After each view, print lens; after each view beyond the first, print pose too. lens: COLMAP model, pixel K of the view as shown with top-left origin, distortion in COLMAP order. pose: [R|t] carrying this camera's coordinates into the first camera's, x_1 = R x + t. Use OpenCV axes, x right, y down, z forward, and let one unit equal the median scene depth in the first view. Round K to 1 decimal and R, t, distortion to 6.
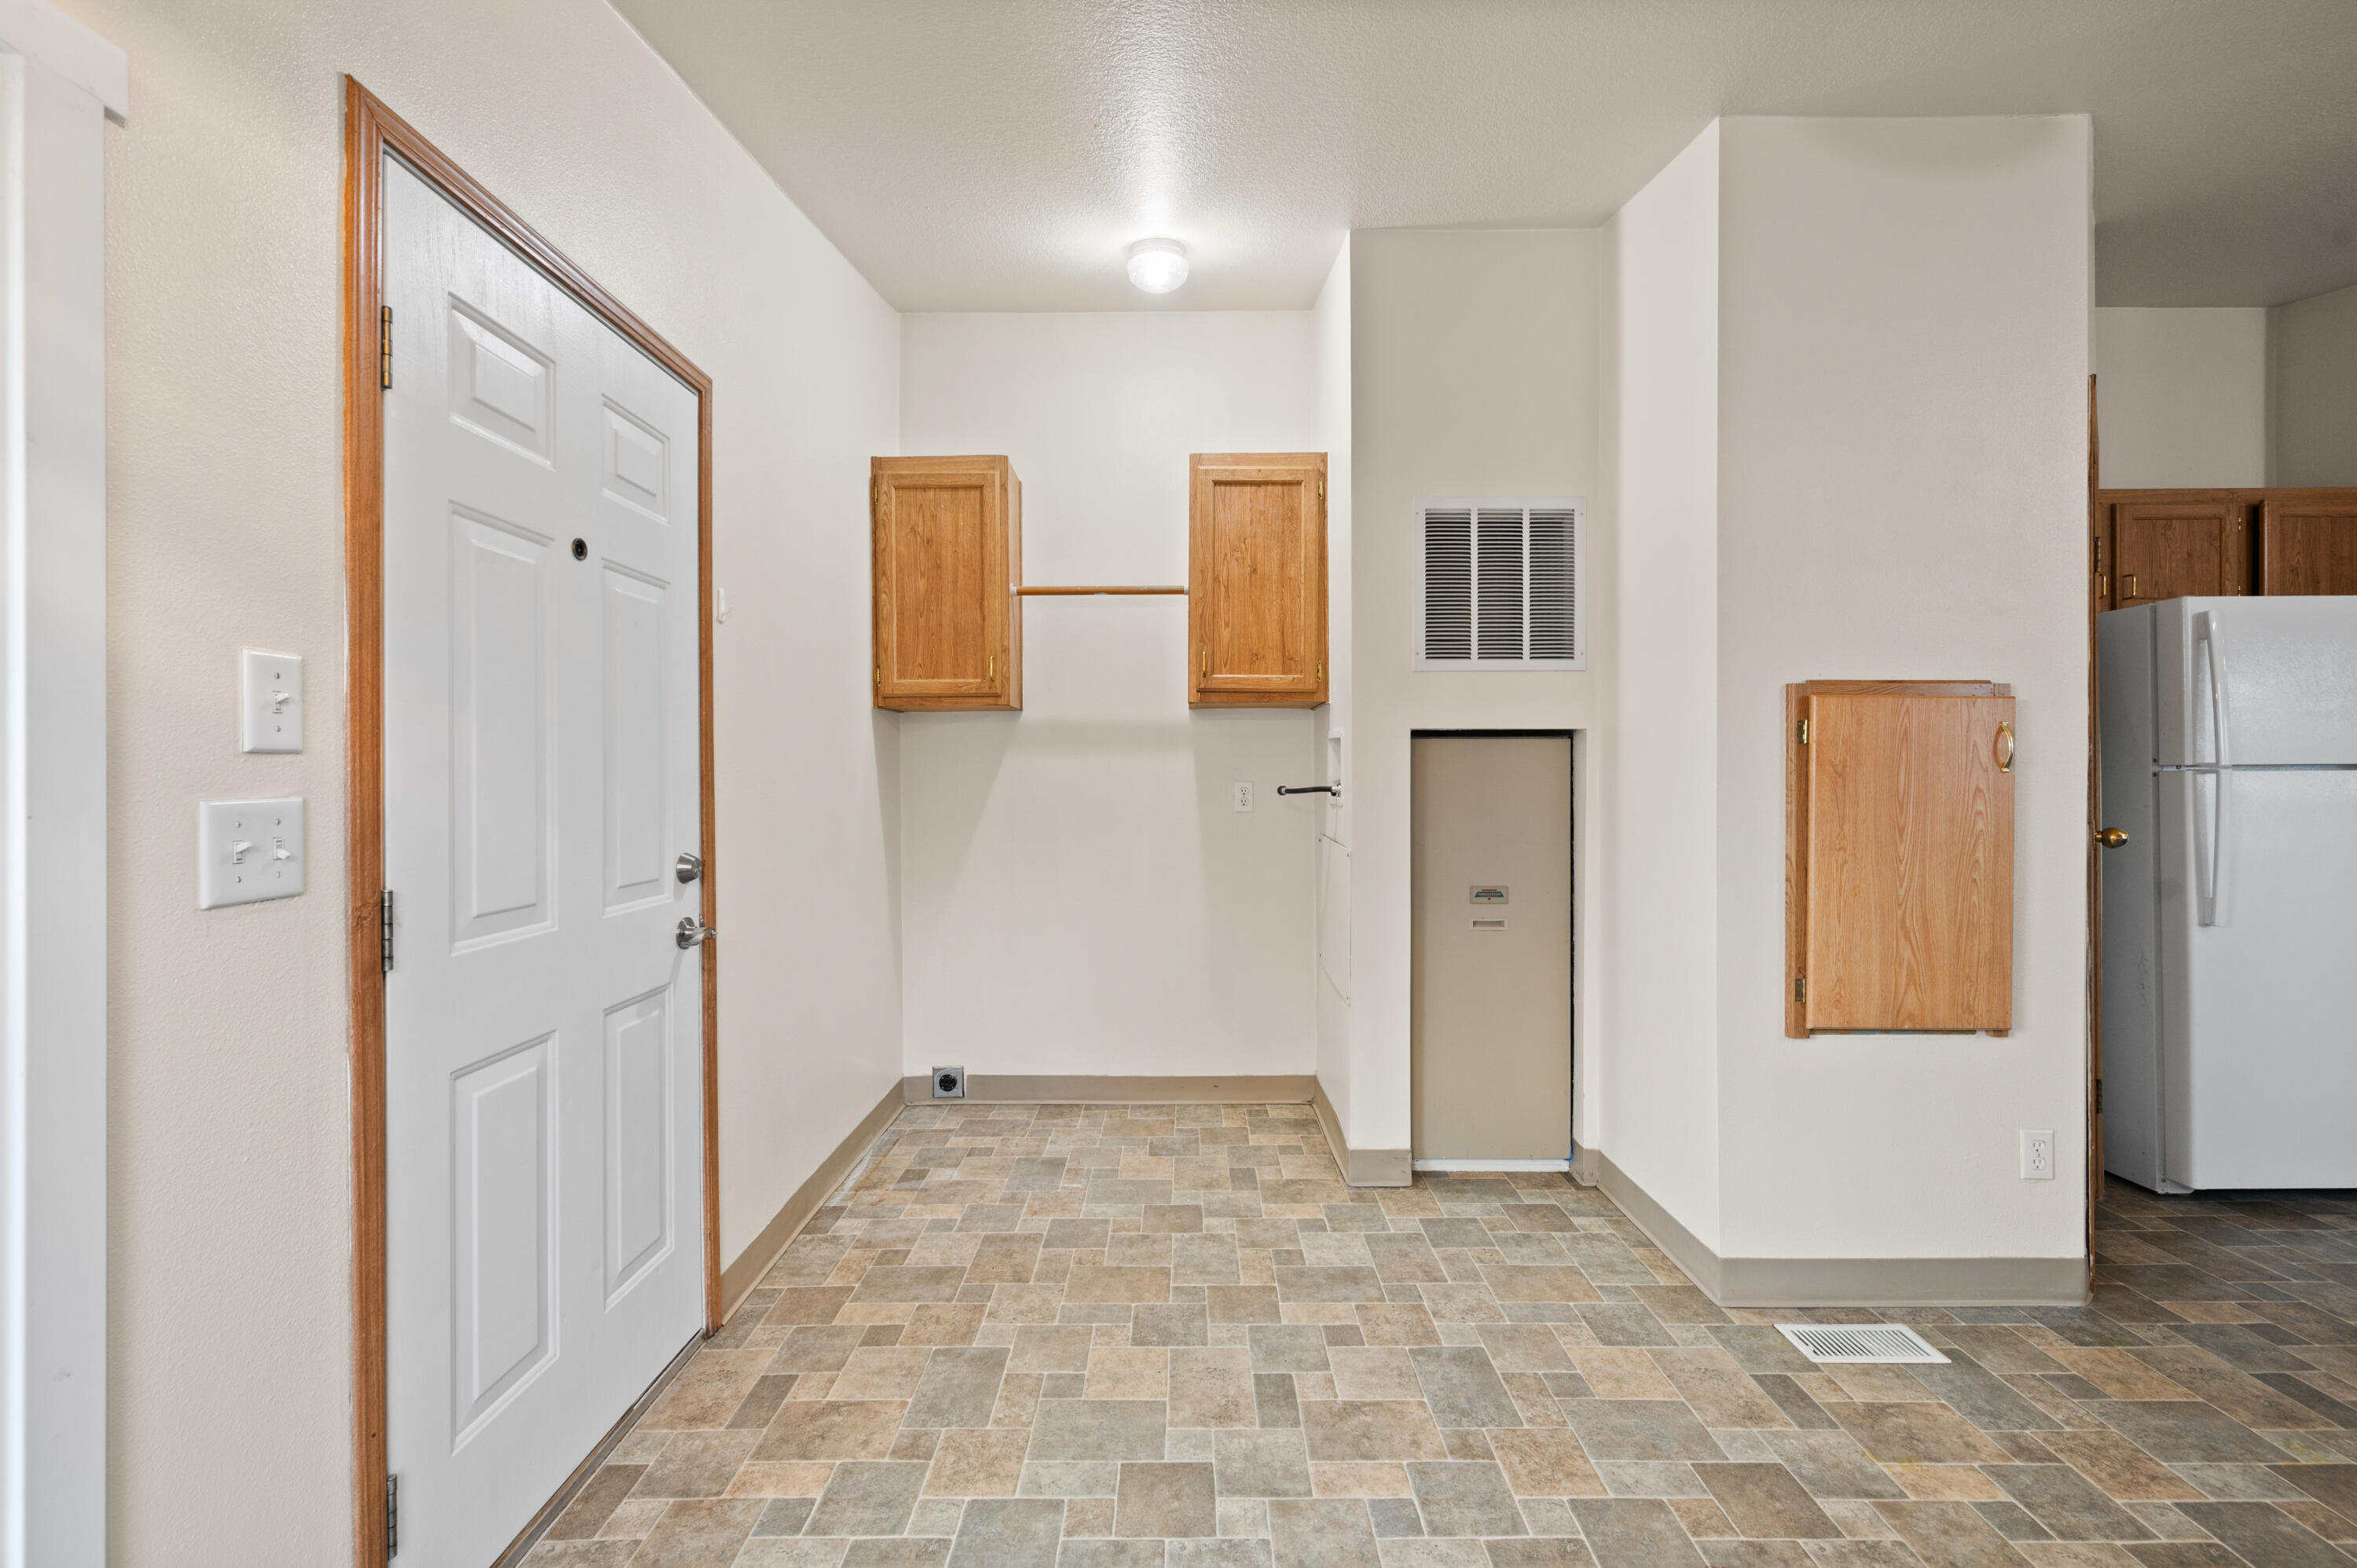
lens RADIAL K [[942.1, 0, 1165.4], [0, 942.1, 774.5], [0, 0, 1]] dist [-0.003592, 0.000854]
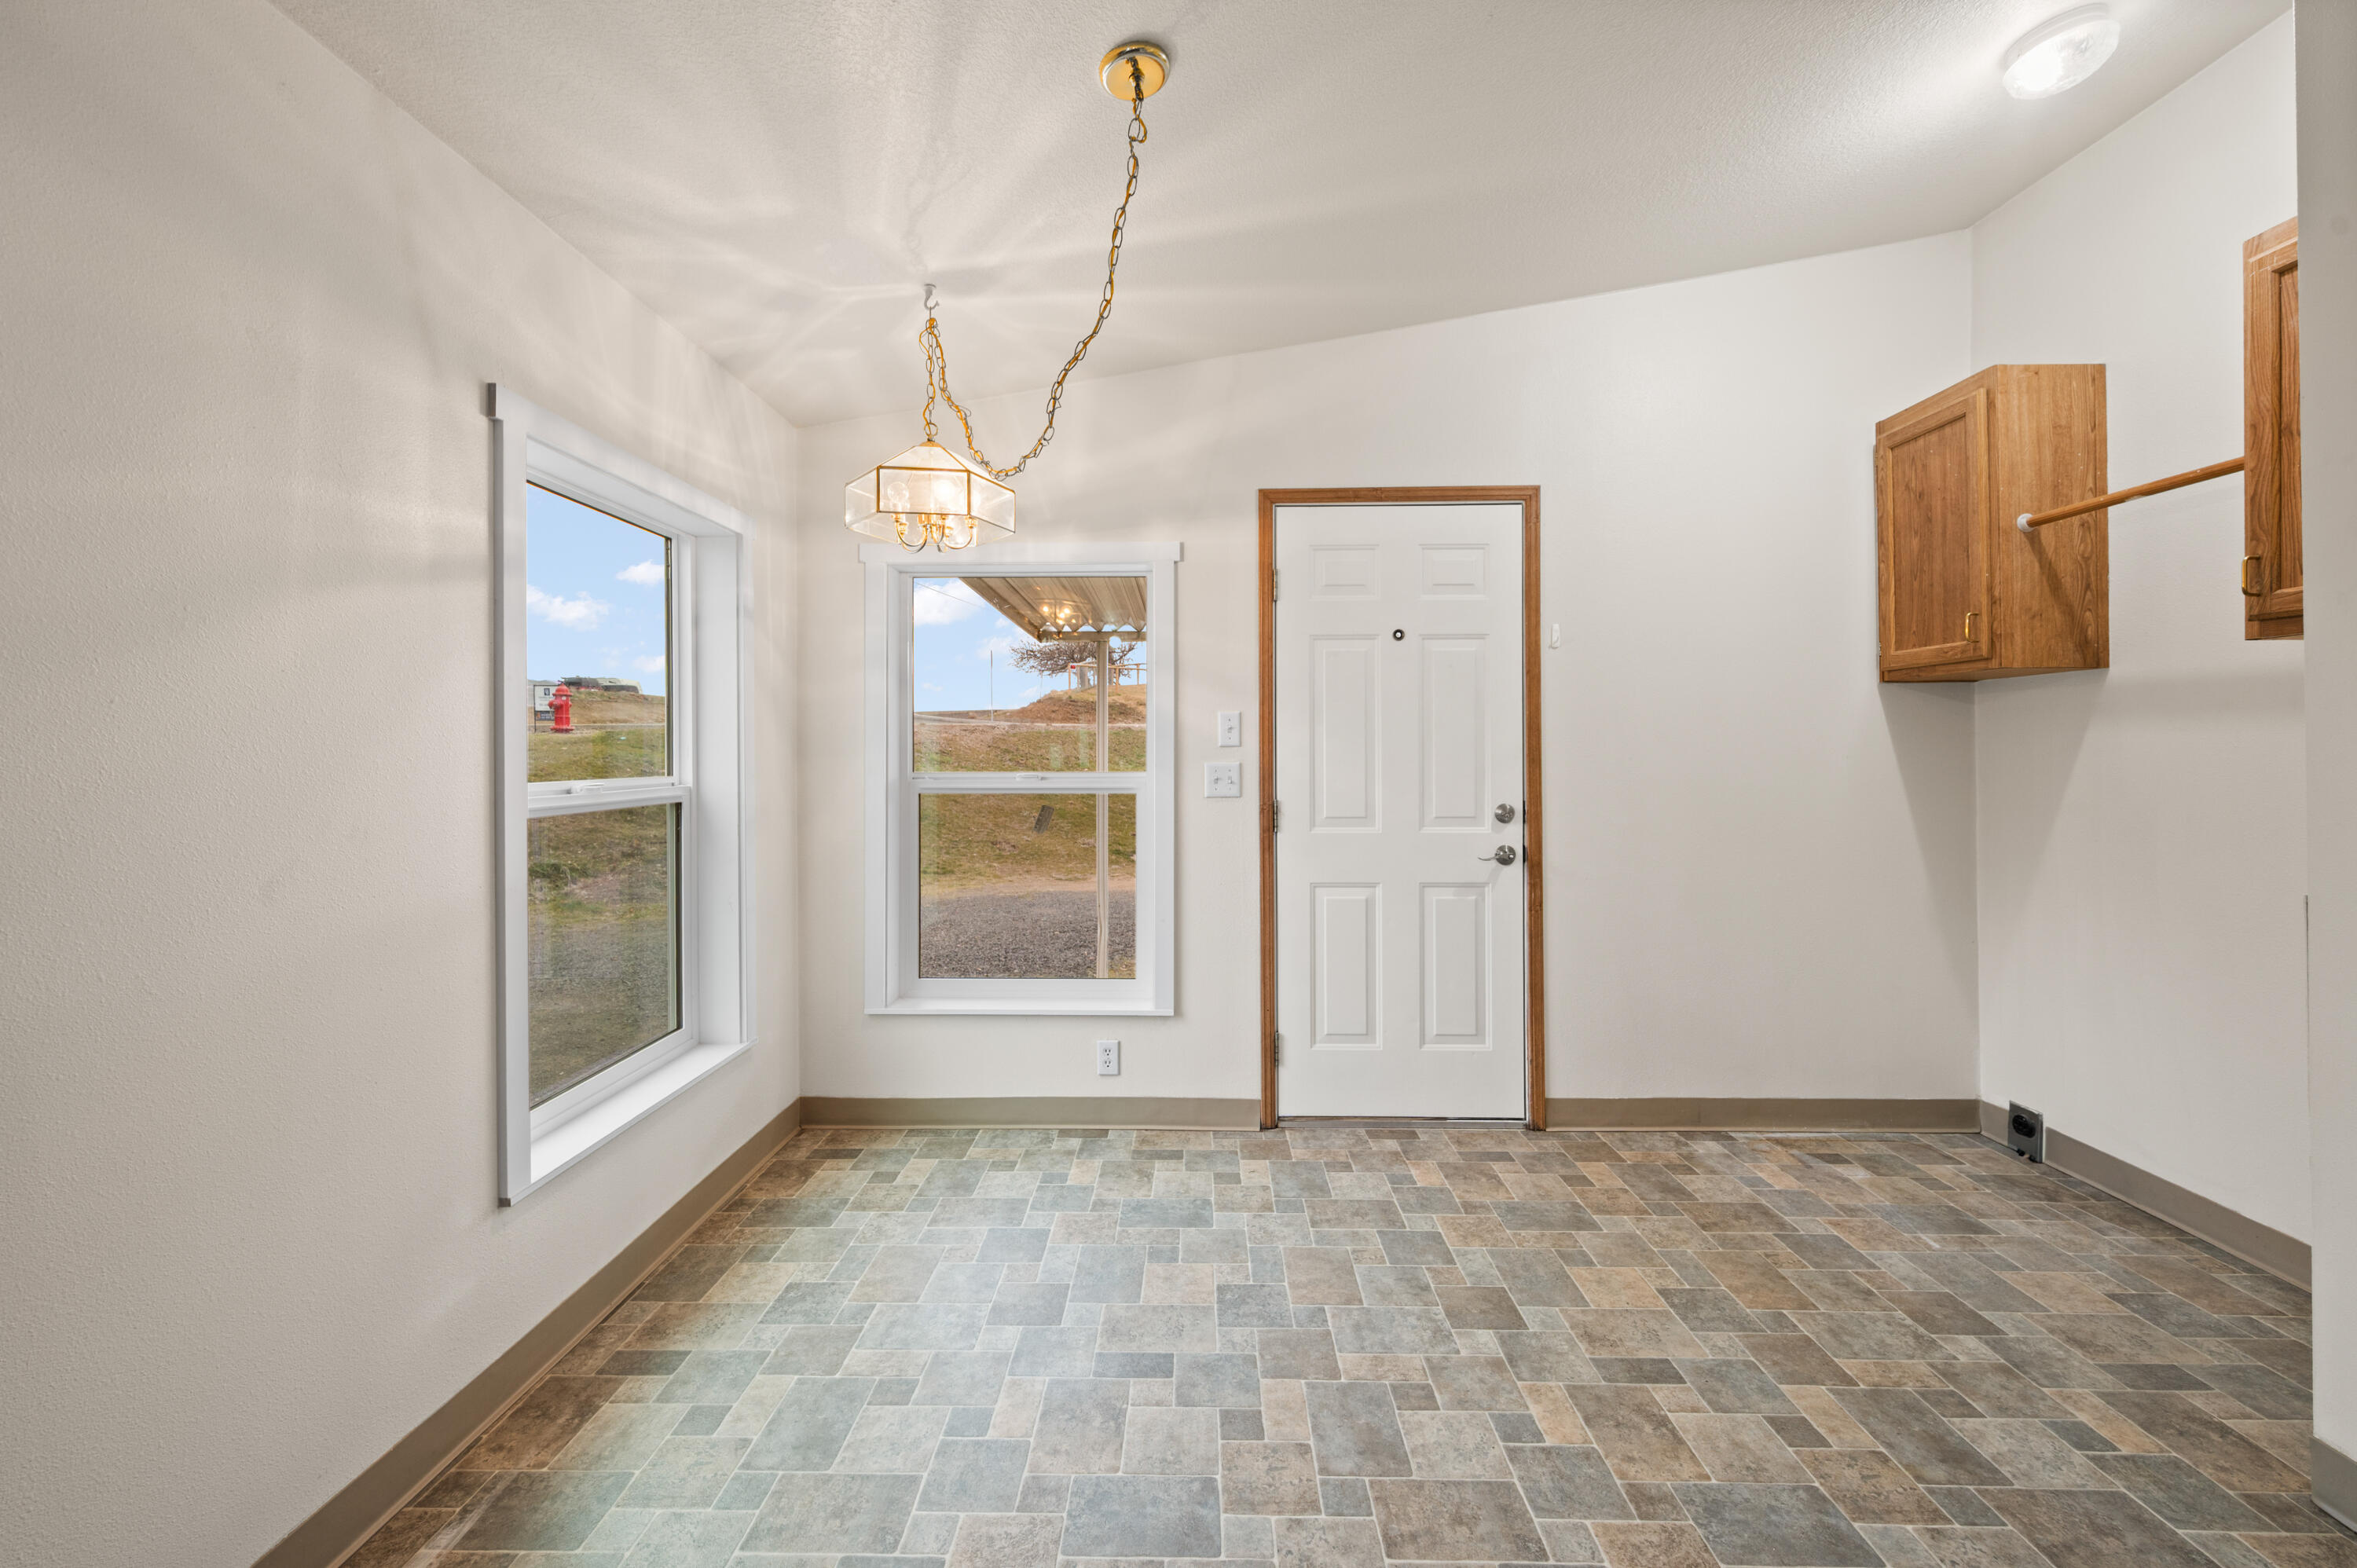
lens RADIAL K [[942.1, 0, 1184.3], [0, 942.1, 745.0], [0, 0, 1]] dist [-0.003592, 0.000854]
pose [[-0.009452, -0.003786, -0.999948, 0.814861], [0.002349, 0.999990, -0.003808, -0.006762], [0.999953, -0.002385, -0.009443, 0.371637]]
